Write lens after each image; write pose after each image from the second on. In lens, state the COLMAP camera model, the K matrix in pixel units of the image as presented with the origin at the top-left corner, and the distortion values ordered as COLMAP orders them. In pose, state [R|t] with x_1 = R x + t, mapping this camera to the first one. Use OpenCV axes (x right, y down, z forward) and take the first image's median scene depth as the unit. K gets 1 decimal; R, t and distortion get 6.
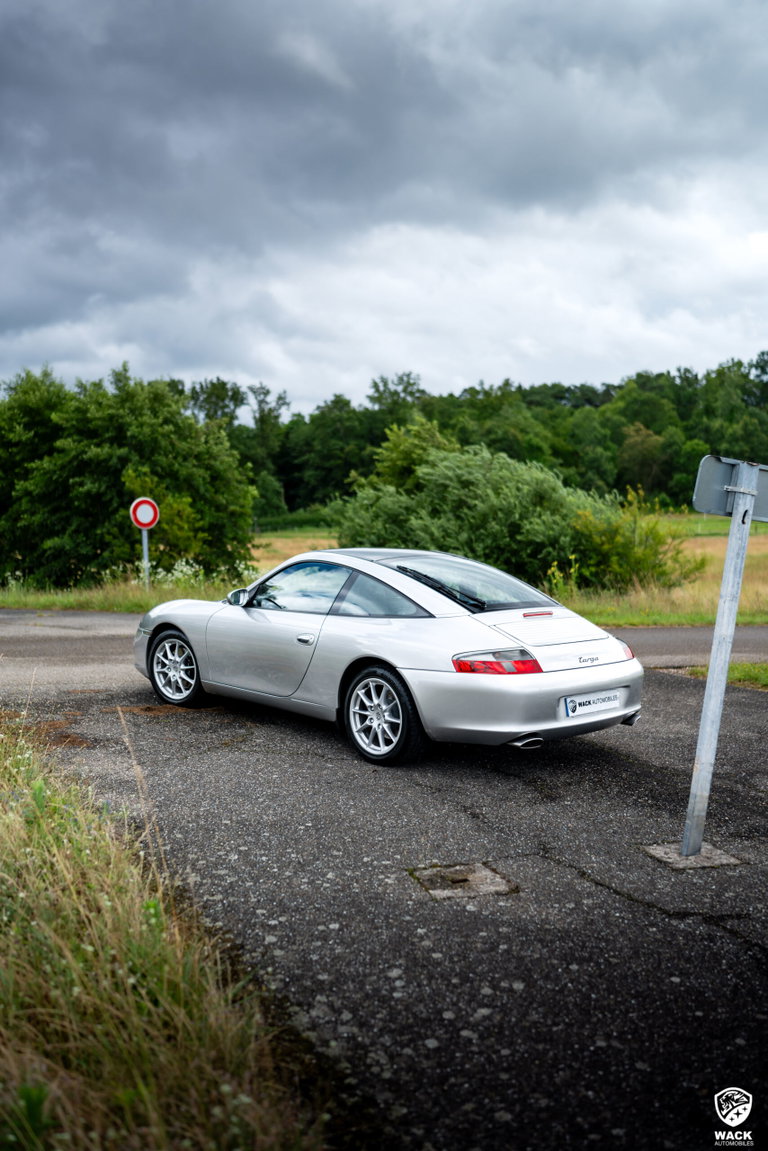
lens RADIAL K [[1121.5, 0, 381.4], [0, 1121.5, 579.4], [0, 0, 1]] dist [-0.008406, 0.000000]
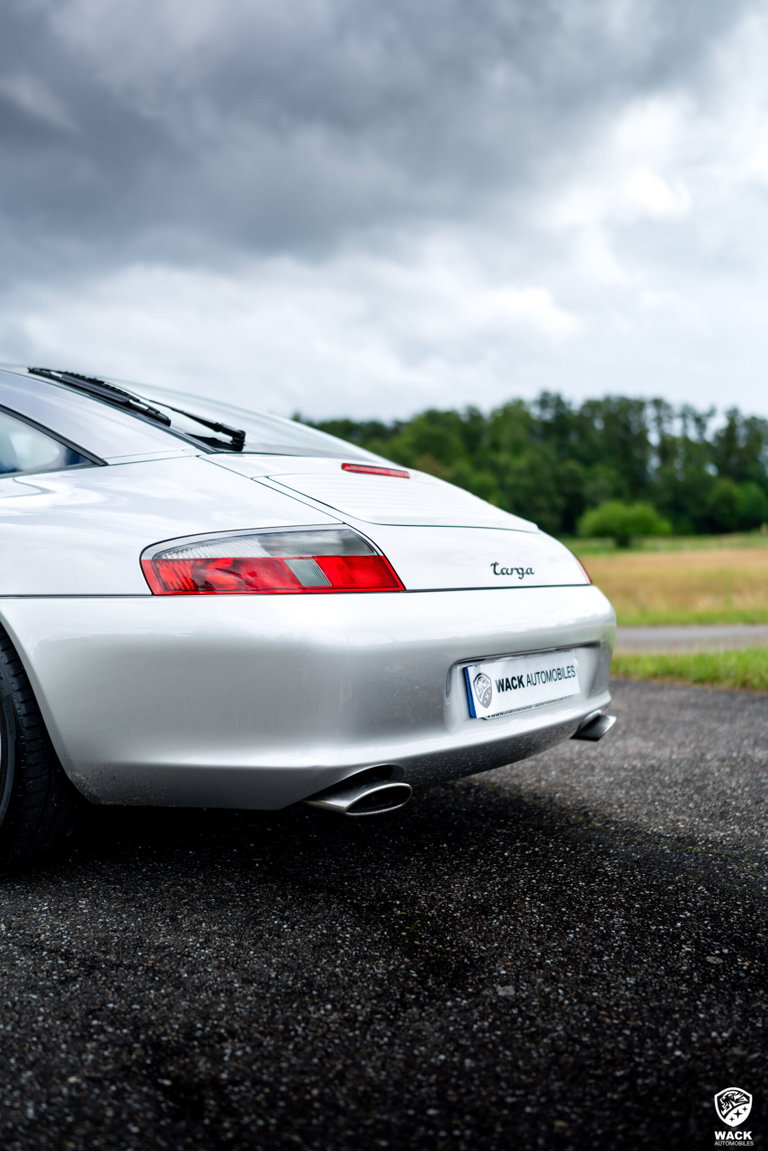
lens RADIAL K [[1121.5, 0, 382.2], [0, 1121.5, 570.8], [0, 0, 1]] dist [-0.008406, 0.000000]
pose [[0.983078, -0.011754, 0.182807, 0.019091], [0.019364, 0.999016, -0.039897, 0.023378], [-0.182159, 0.042762, 0.982339, 0.171169]]
